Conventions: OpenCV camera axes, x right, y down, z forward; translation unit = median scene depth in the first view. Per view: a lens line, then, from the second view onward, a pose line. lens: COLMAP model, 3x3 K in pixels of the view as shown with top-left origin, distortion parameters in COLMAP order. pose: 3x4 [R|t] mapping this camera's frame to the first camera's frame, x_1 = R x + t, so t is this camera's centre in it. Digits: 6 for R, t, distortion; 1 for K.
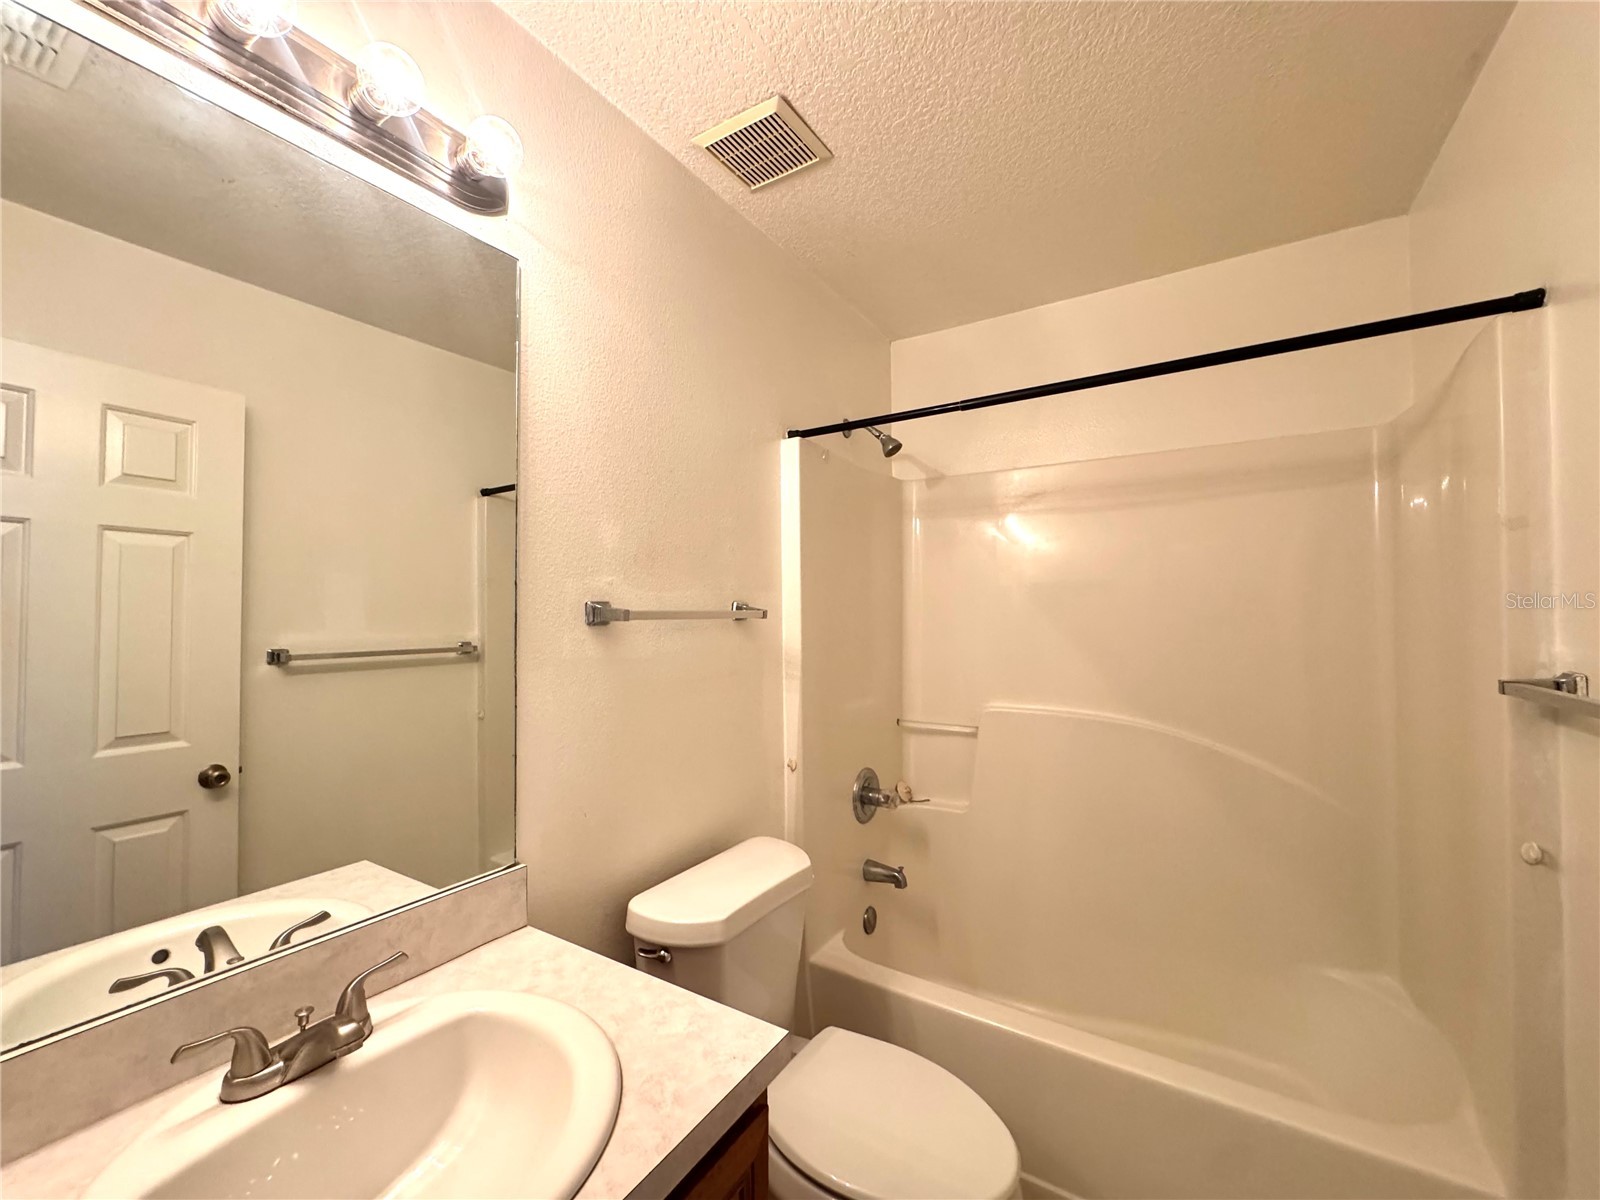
lens RADIAL K [[638.3, 0, 799.6], [0, 638.3, 599.1], [0, 0, 1]] dist [-0.003988, 0.000799]
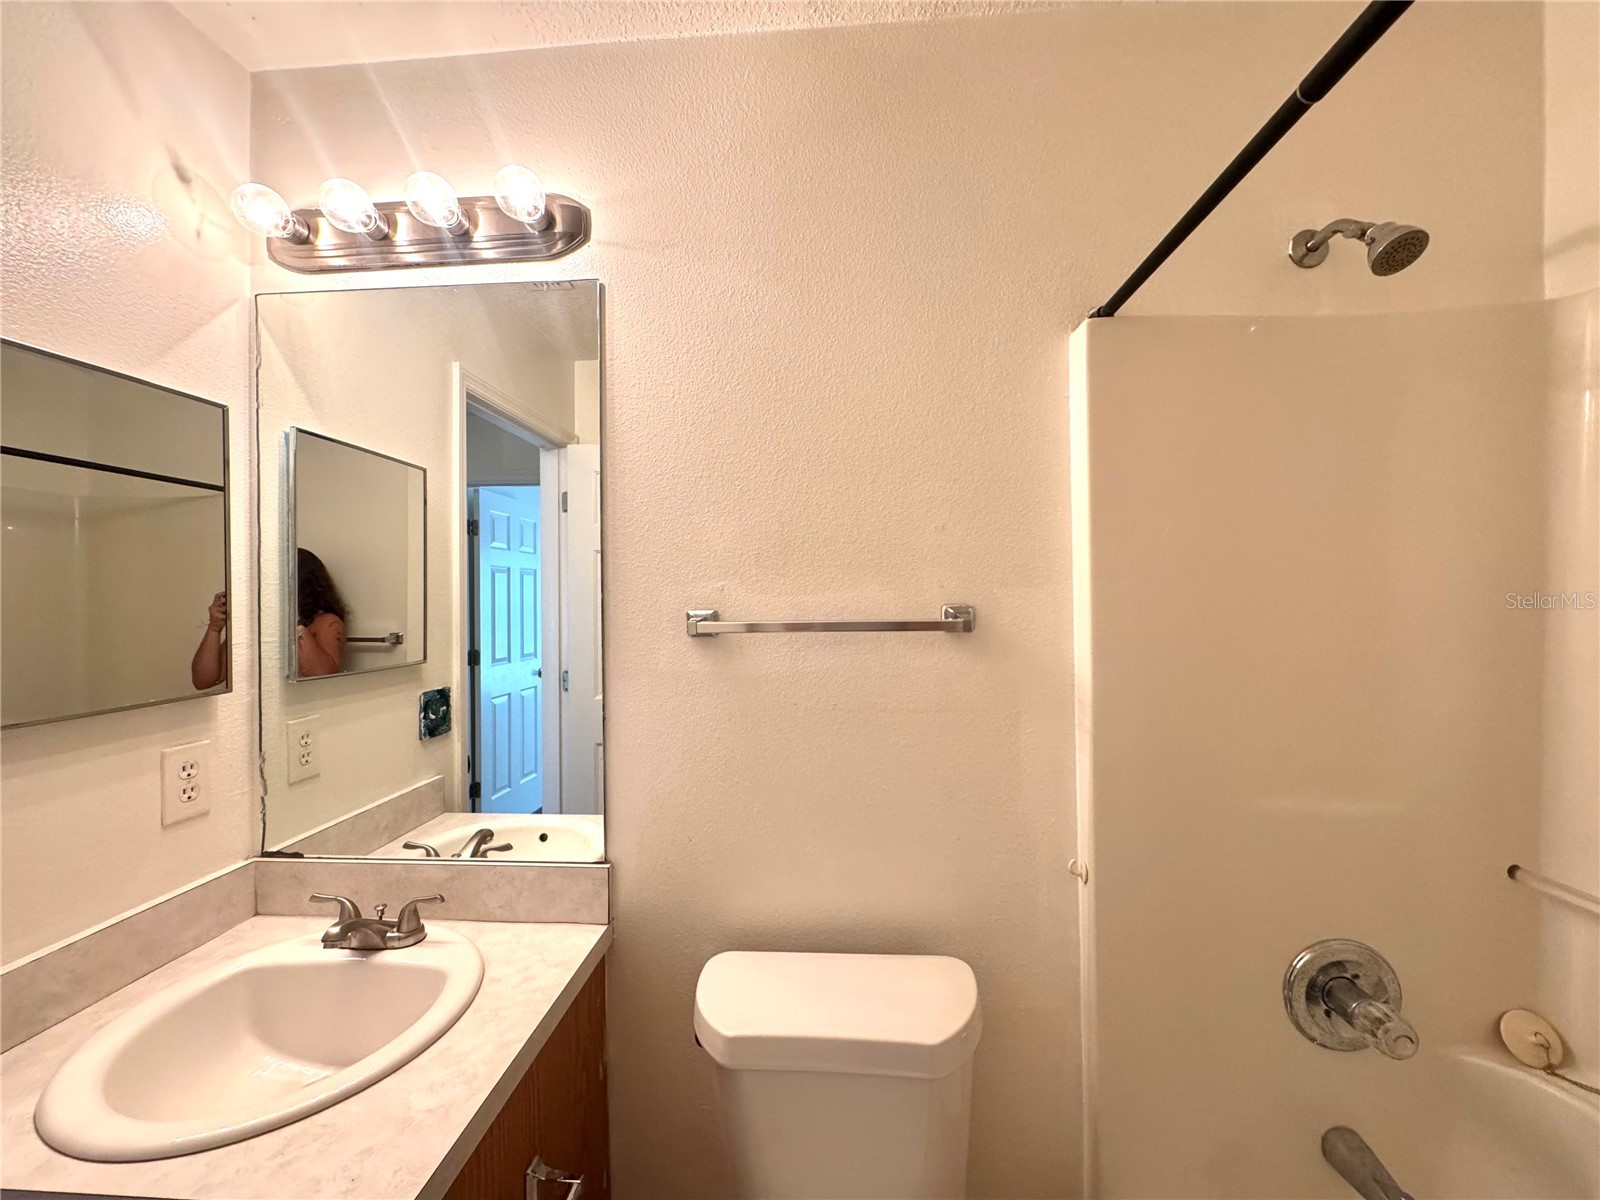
lens RADIAL K [[638.3, 0, 799.6], [0, 638.3, 599.1], [0, 0, 1]] dist [-0.003988, 0.000799]
pose [[0.482225, 0.002994, -0.876042, 0.622855], [0.026823, 0.999475, 0.018181, -0.028051], [0.875636, -0.032265, 0.481892, 0.781426]]
